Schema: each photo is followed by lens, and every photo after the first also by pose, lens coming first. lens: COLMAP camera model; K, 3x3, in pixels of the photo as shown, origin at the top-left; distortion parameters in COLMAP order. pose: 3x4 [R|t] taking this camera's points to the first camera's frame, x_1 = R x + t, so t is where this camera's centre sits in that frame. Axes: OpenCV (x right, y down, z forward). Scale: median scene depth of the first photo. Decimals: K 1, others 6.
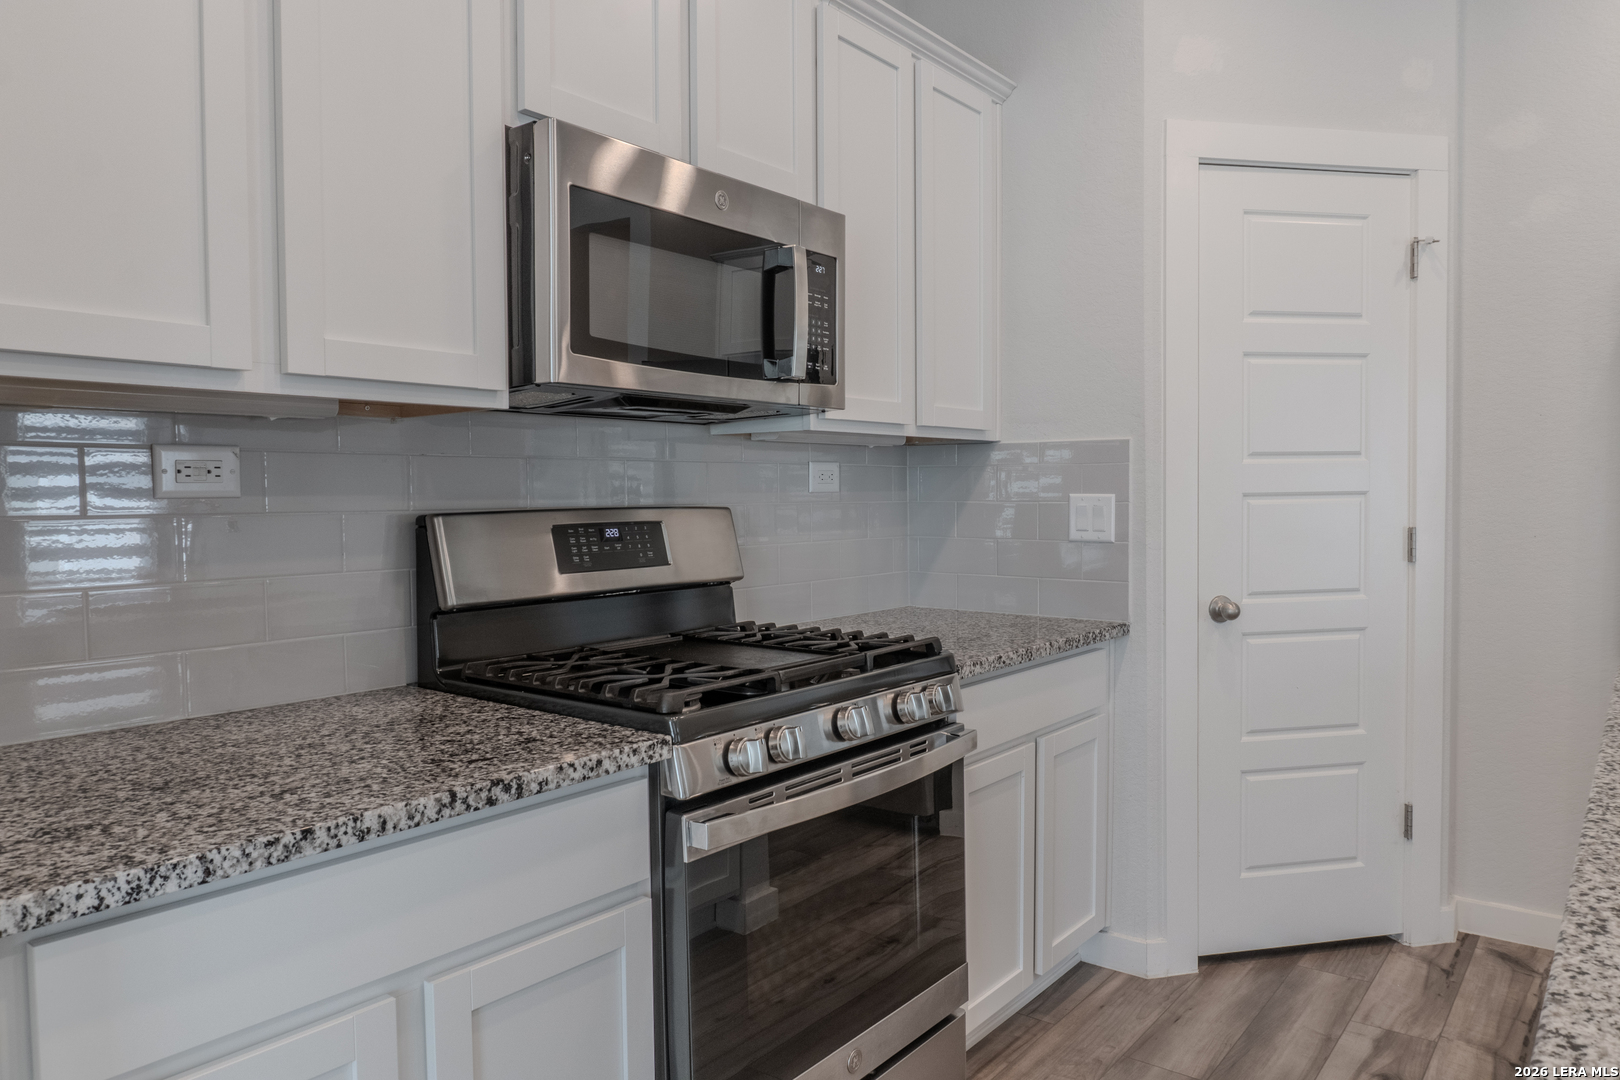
lens RADIAL K [[1092.6, 0, 823.4], [0, 1092.6, 546.9], [0, 0, 1]] dist [-0.023979, 0.001837]
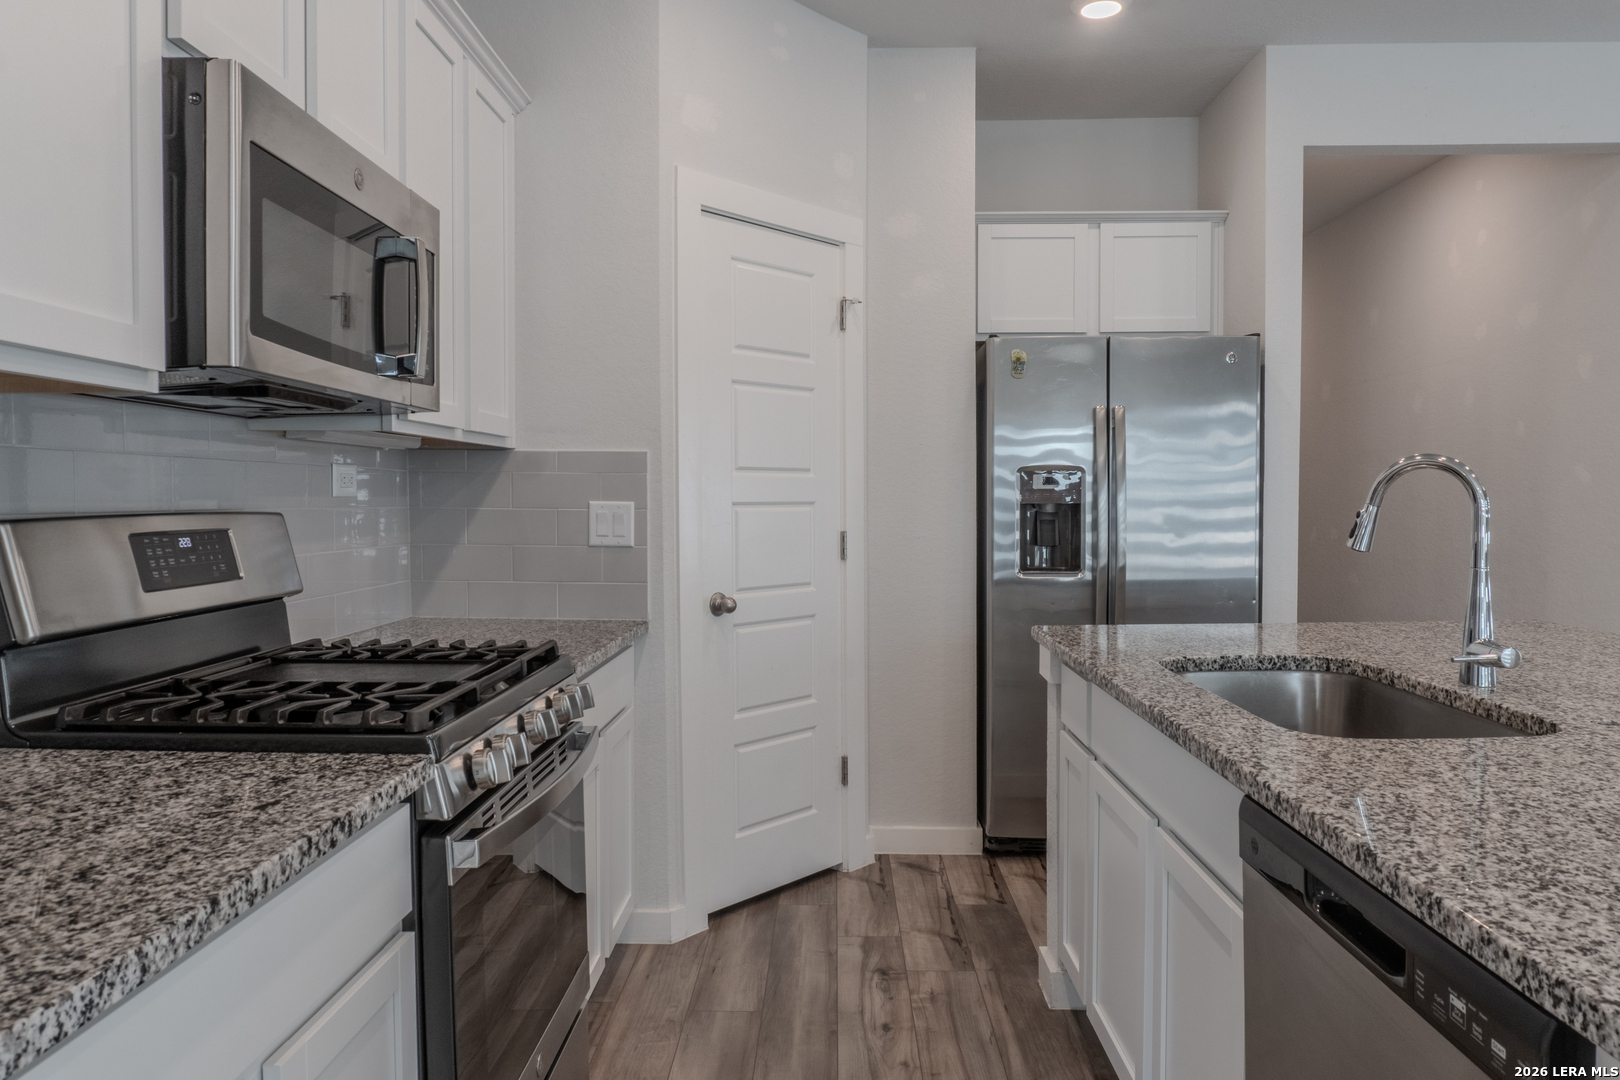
lens RADIAL K [[1092.6, 0, 821.3], [0, 1092.6, 547.6], [0, 0, 1]] dist [-0.023979, 0.001837]
pose [[0.797452, -0.016002, 0.603170, -0.305567], [0.020890, 0.999781, -0.001095, 0.002068], [-0.603020, 0.013473, 0.797612, 0.033993]]
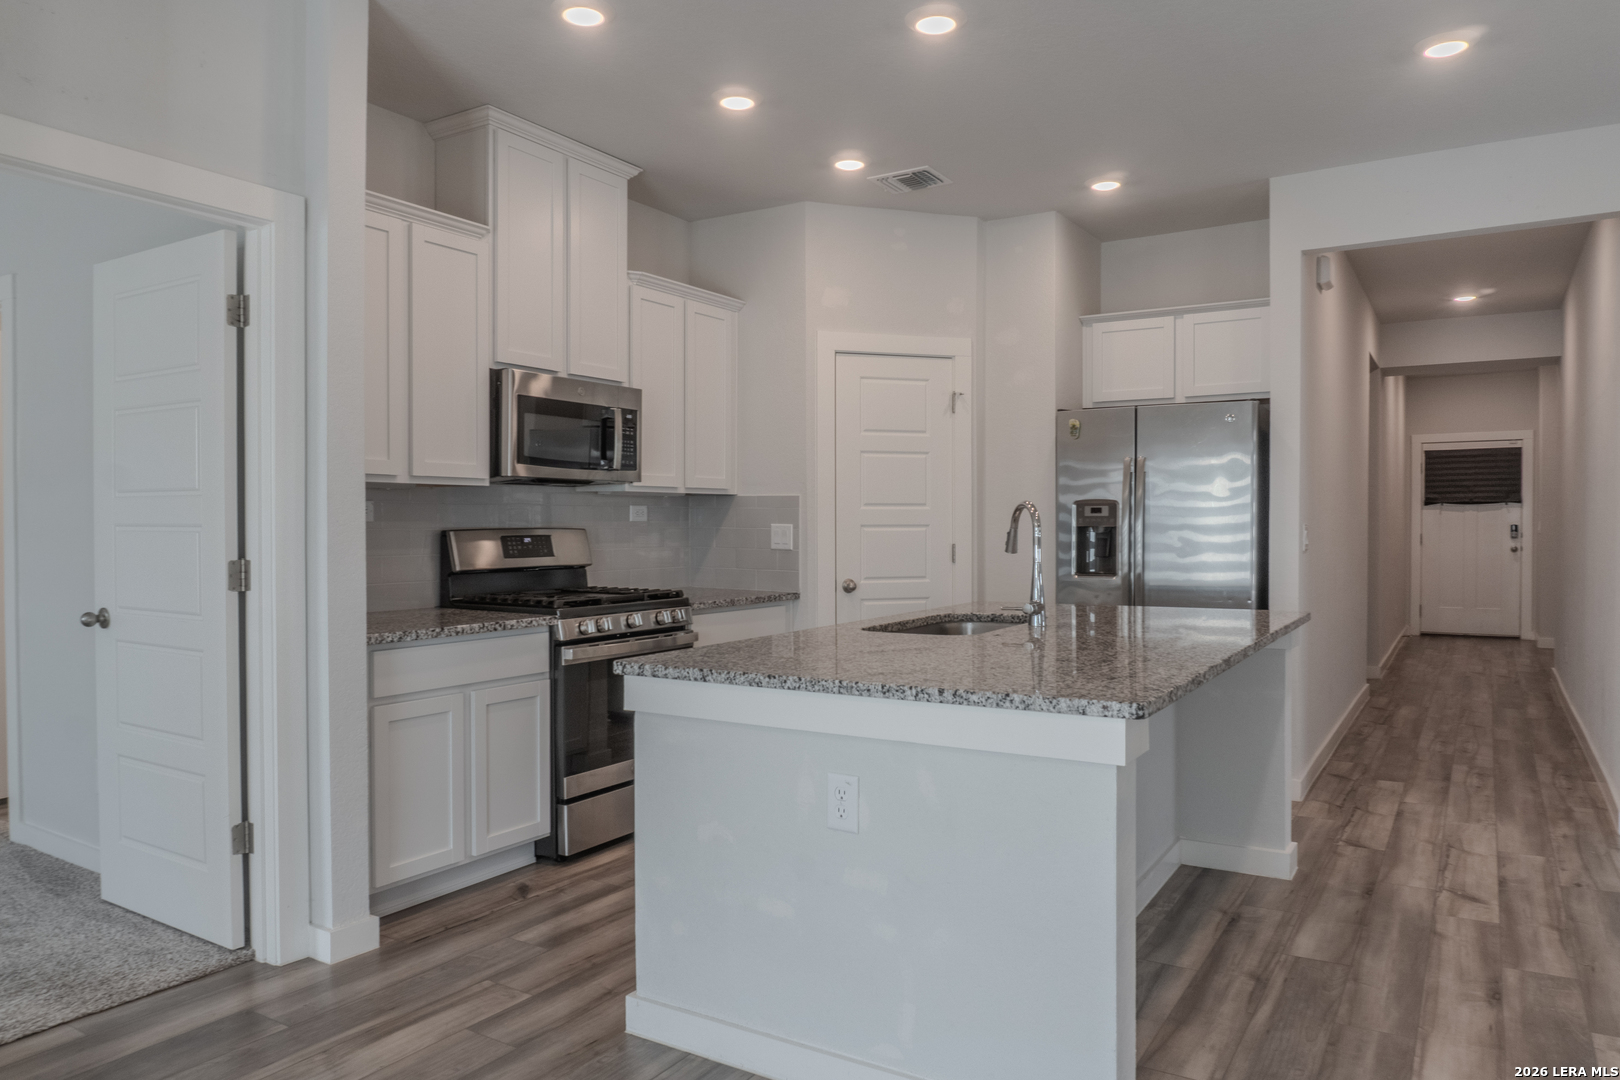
lens RADIAL K [[1092.6, 0, 815.2], [0, 1092.6, 551.7], [0, 0, 1]] dist [-0.023979, 0.001837]
pose [[0.993684, 0.009668, 0.111794, 0.123746], [-0.007522, 0.999780, -0.019593, 0.046659], [-0.111959, 0.018629, 0.993538, -1.154787]]
